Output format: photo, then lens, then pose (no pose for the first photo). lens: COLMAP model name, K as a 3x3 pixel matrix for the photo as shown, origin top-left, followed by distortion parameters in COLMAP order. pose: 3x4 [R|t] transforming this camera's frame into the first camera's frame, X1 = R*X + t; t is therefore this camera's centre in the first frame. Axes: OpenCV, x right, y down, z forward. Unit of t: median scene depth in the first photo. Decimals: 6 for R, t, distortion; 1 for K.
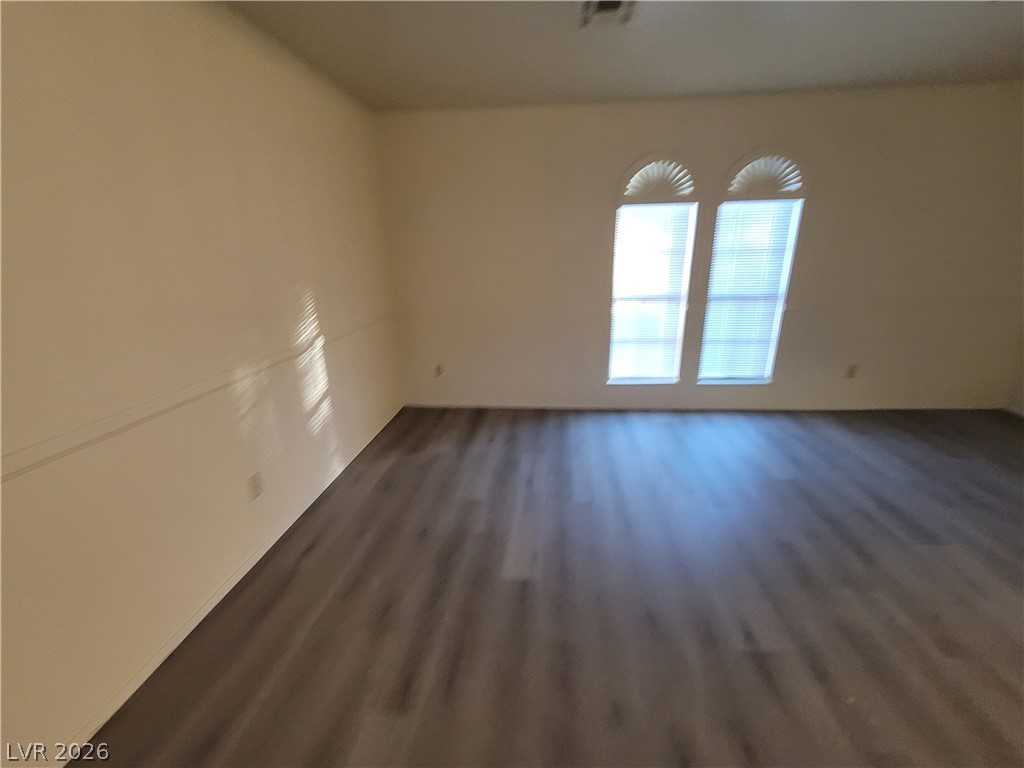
lens RADIAL K [[419.3, 0, 513.2], [0, 419.3, 384.3], [0, 0, 1]] dist [-0.005197, 0.000822]
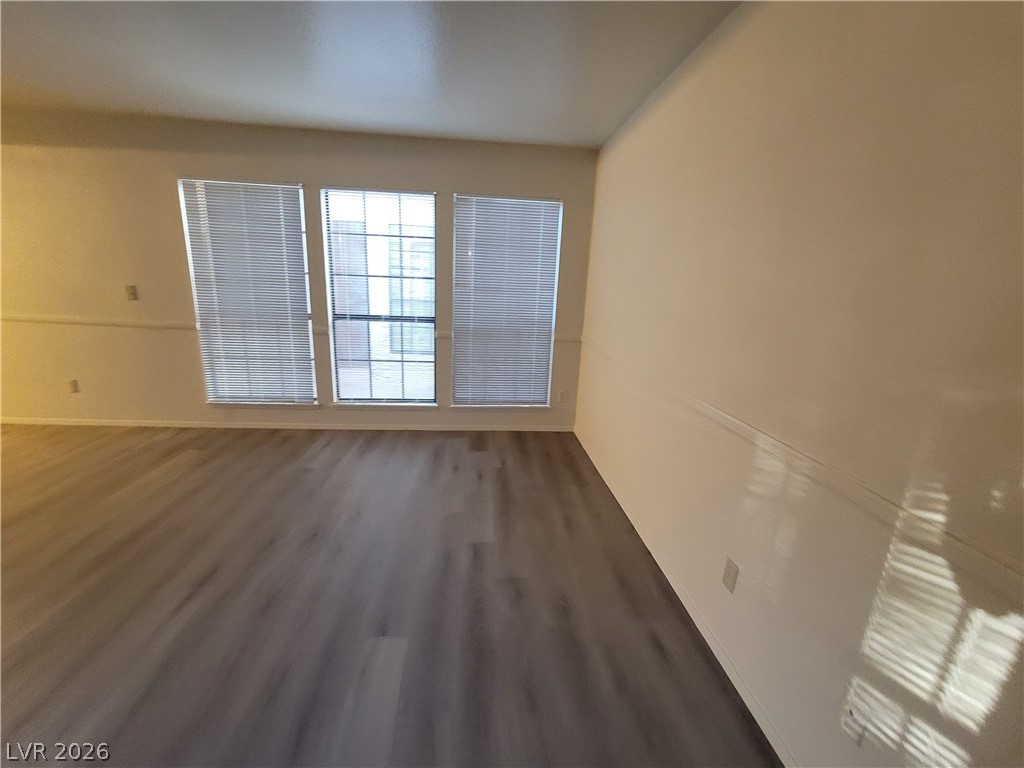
lens RADIAL K [[419.3, 0, 513.2], [0, 419.3, 384.3], [0, 0, 1]] dist [-0.005197, 0.000822]
pose [[-0.983787, 0.024267, -0.177689, -0.060474], [-0.074927, 0.844565, 0.530184, -0.288435], [0.162936, 0.534903, -0.829054, 0.913158]]
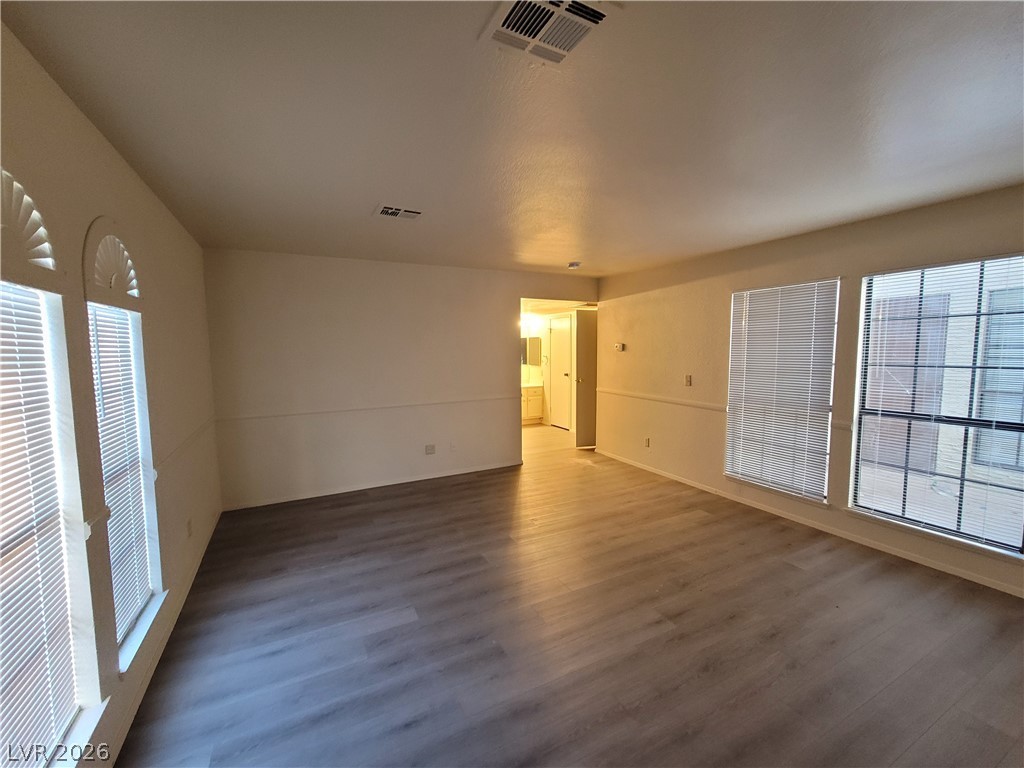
lens RADIAL K [[419.3, 0, 513.2], [0, 419.3, 384.3], [0, 0, 1]] dist [-0.005197, 0.000822]
pose [[-0.541355, -0.041390, 0.839775, -0.181462], [0.281726, 0.932121, 0.227555, -0.333356], [-0.792190, 0.359774, -0.492947, 0.935812]]
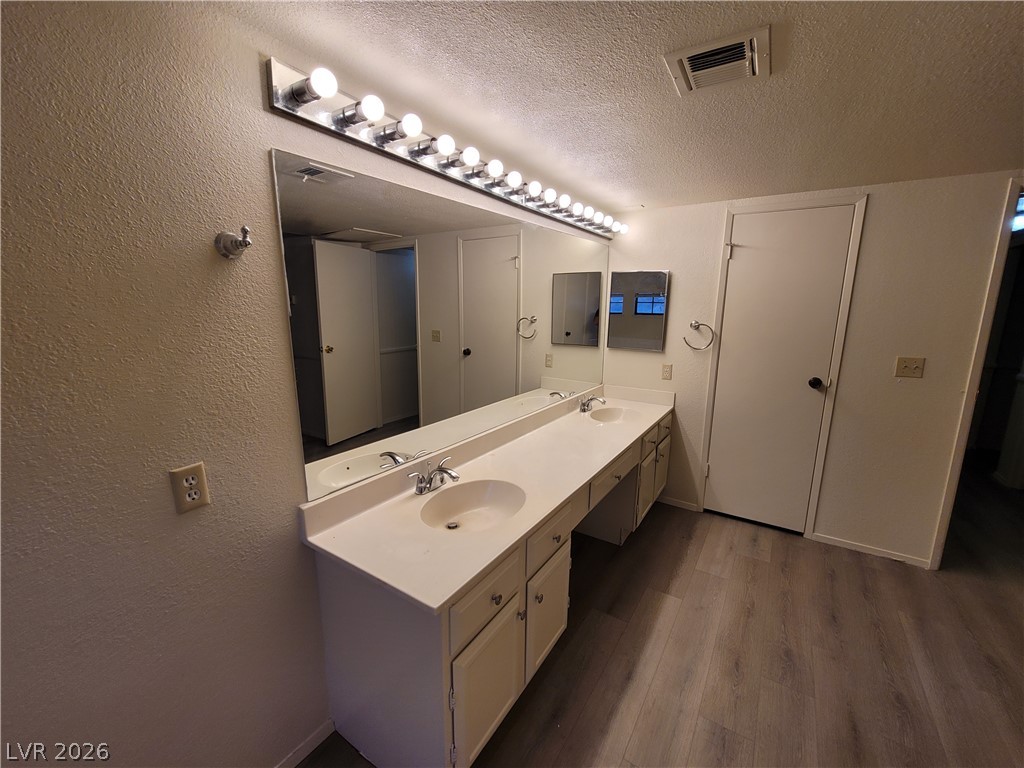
lens RADIAL K [[419.3, 0, 513.2], [0, 419.3, 384.3], [0, 0, 1]] dist [-0.005197, 0.000822]
pose [[-0.885620, -0.070733, 0.458992, 1.842212], [0.154427, 0.887239, 0.434694, -0.190815], [-0.437983, 0.455854, -0.774834, 0.374824]]
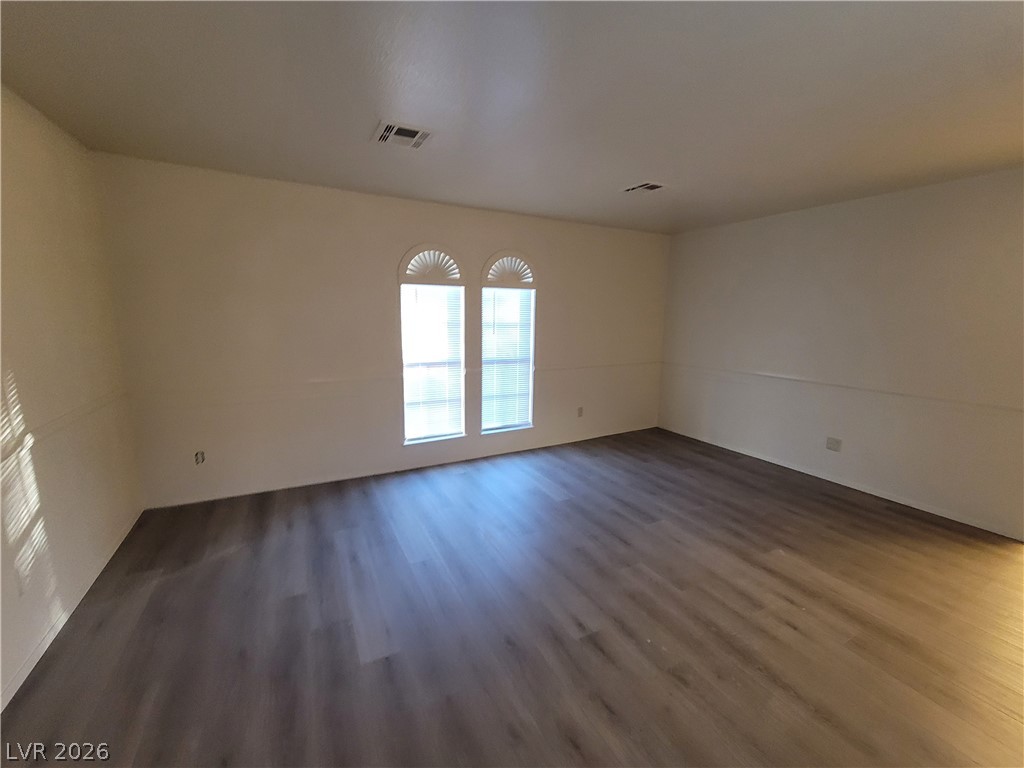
lens RADIAL K [[417.8, 0, 512.0], [0, 417.8, 384.0], [0, 0, 1]] dist [-0.003985, 0.000208]
pose [[0.833978, -0.055817, 0.548968, -0.135379], [0.134420, 0.985451, -0.104009, -0.009958], [-0.535175, 0.160534, 0.829347, -0.029679]]
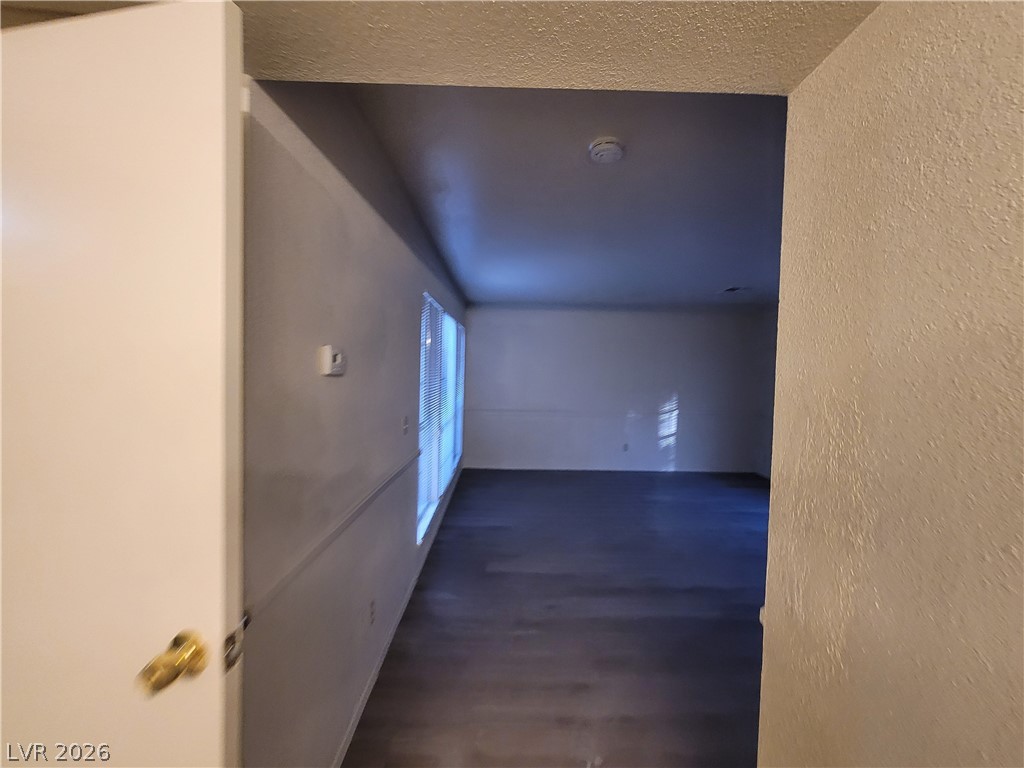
lens RADIAL K [[417.8, 0, 512.0], [0, 417.8, 384.0], [0, 0, 1]] dist [-0.003985, 0.000208]
pose [[0.106907, 0.065059, -0.992138, 1.529804], [-0.331839, 0.942976, 0.026078, -0.003106], [0.937259, 0.326442, 0.122400, -0.206135]]
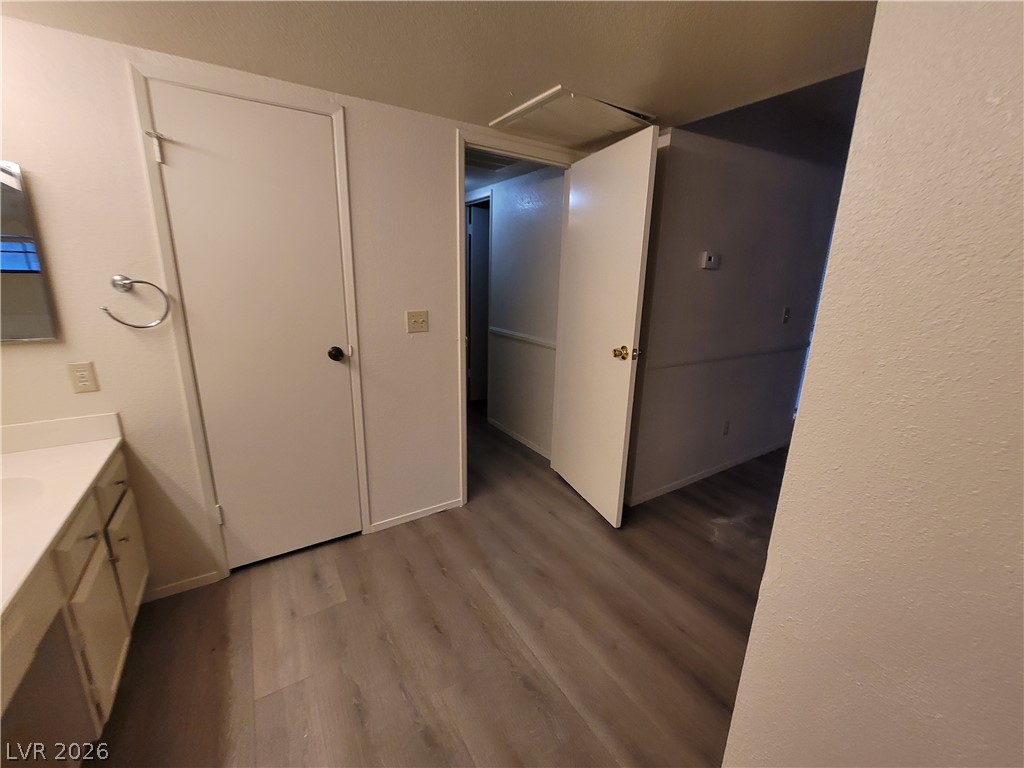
lens RADIAL K [[418.9, 0, 513.7], [0, 418.9, 380.7], [0, 0, 1]] dist [-0.002808, -0.000057]
pose [[-0.789301, 0.161241, -0.592457, 1.866911], [-0.188026, 0.855075, 0.483212, -0.070302], [0.584508, 0.492797, -0.644594, 0.068906]]
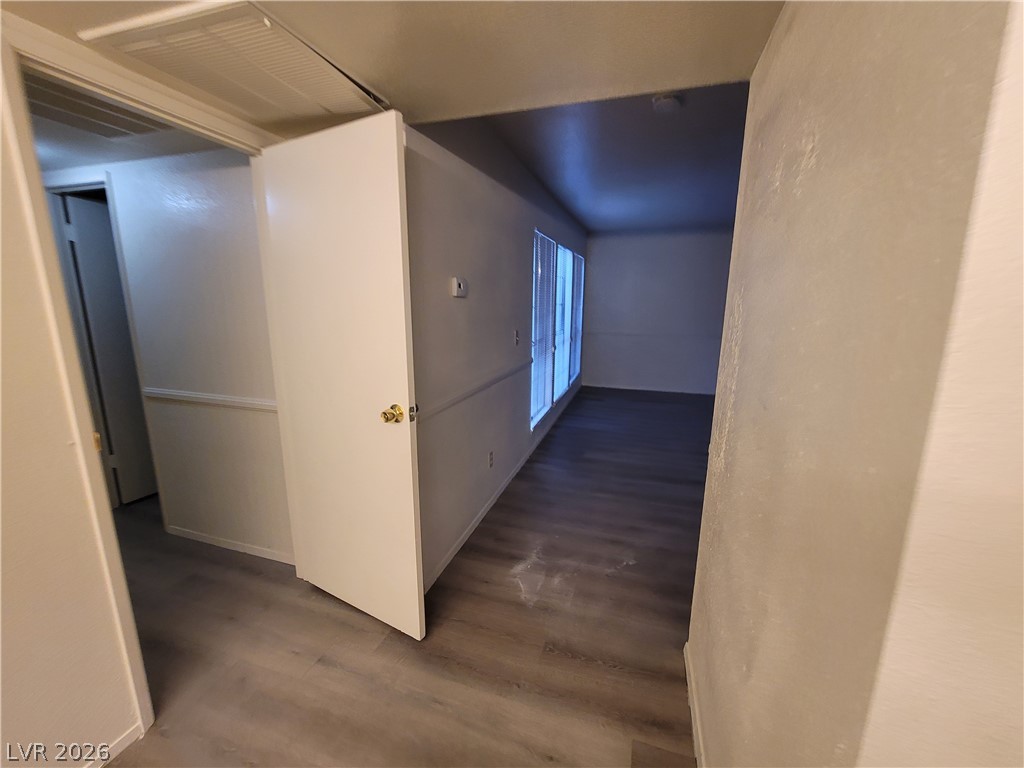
lens RADIAL K [[416.4, 0, 512.0], [0, 416.4, 382.5], [0, 0, 1]] dist [-0.001798, 0.000500]
pose [[-0.219455, 0.223572, -0.949660, 1.751342], [-0.298133, 0.911460, 0.283474, -0.031585], [0.928954, 0.345335, -0.133370, -0.105493]]
